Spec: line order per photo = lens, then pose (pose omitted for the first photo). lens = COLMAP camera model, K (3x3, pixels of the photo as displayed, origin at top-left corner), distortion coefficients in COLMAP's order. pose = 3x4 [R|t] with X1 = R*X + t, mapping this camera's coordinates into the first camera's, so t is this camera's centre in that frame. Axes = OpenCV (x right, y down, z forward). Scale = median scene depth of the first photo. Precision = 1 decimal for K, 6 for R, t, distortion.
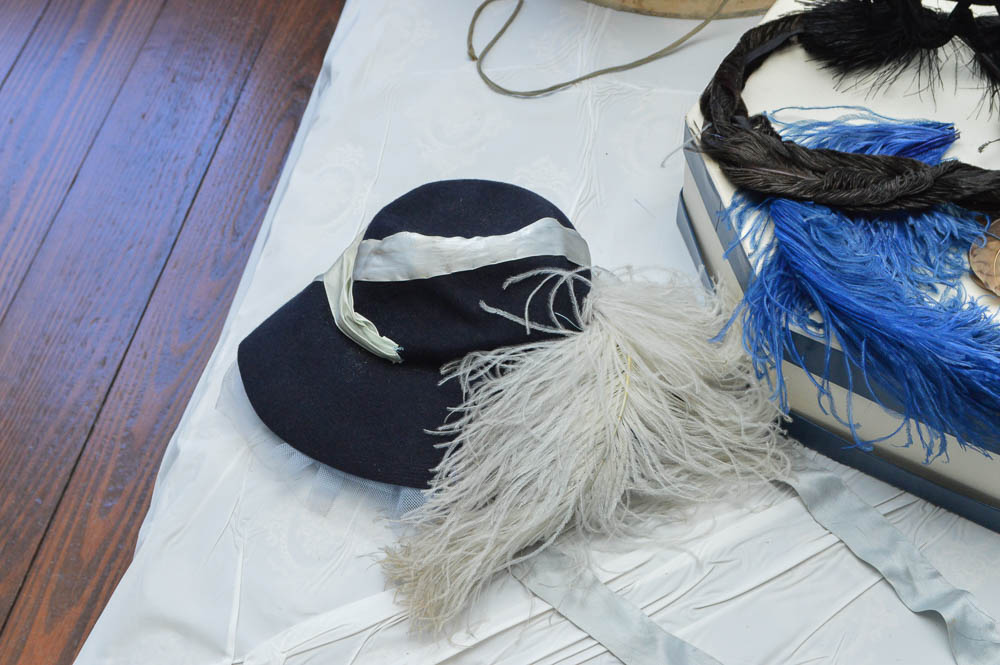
lens RADIAL K [[1797.1, 0, 500.0], [0, 1797.1, 332.5], [0, 0, 1]] dist [0.008468, 0.067779]
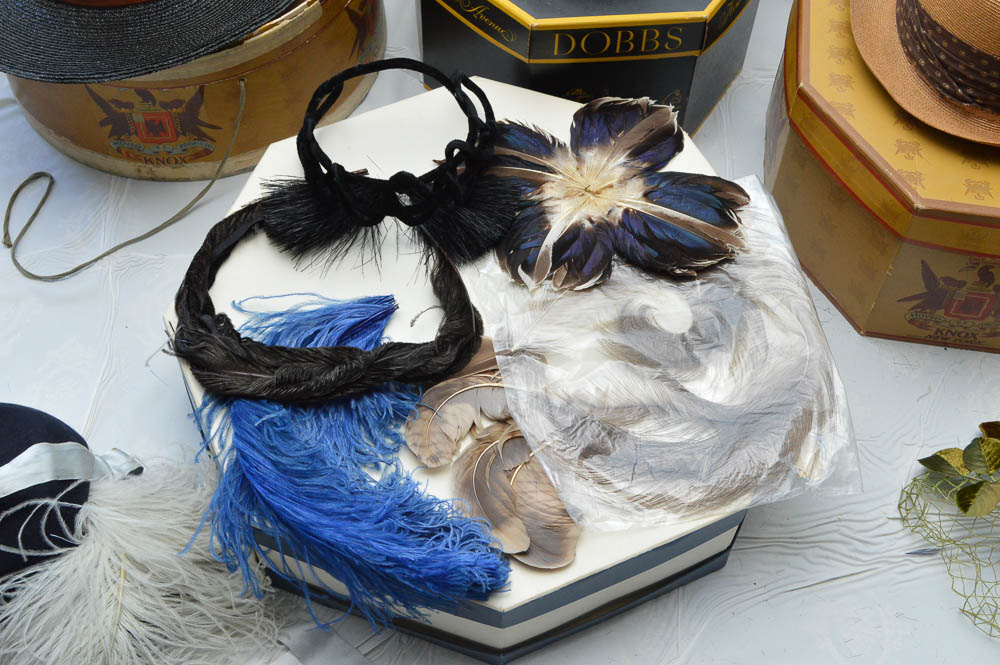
lens RADIAL K [[1272.1, 0, 500.0], [0, 1272.1, 332.5], [0, 0, 1]] dist [-0.031824, 0.000093]
pose [[0.980083, -0.147352, 0.133134, 0.219733], [0.130327, 0.983088, 0.128656, -0.200596], [-0.149840, -0.108743, 0.982712, 0.190995]]
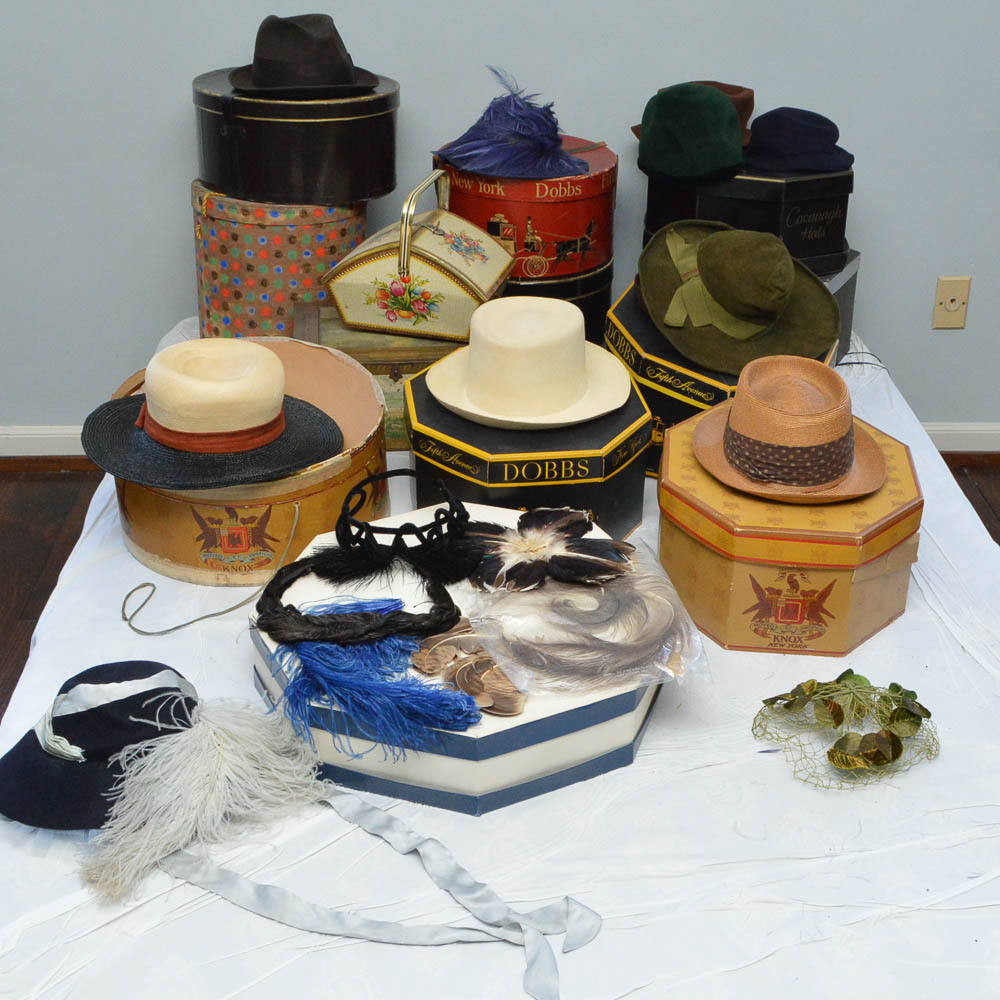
lens RADIAL K [[1503.8, 0, 545.8], [0, 1503.8, 499.9], [0, 0, 1]] dist [-0.038378, -0.186650]
pose [[0.967959, -0.094188, 0.232774, 0.059524], [0.170693, 0.926688, -0.334833, 0.329555], [-0.184172, 0.363838, 0.913073, -0.427519]]
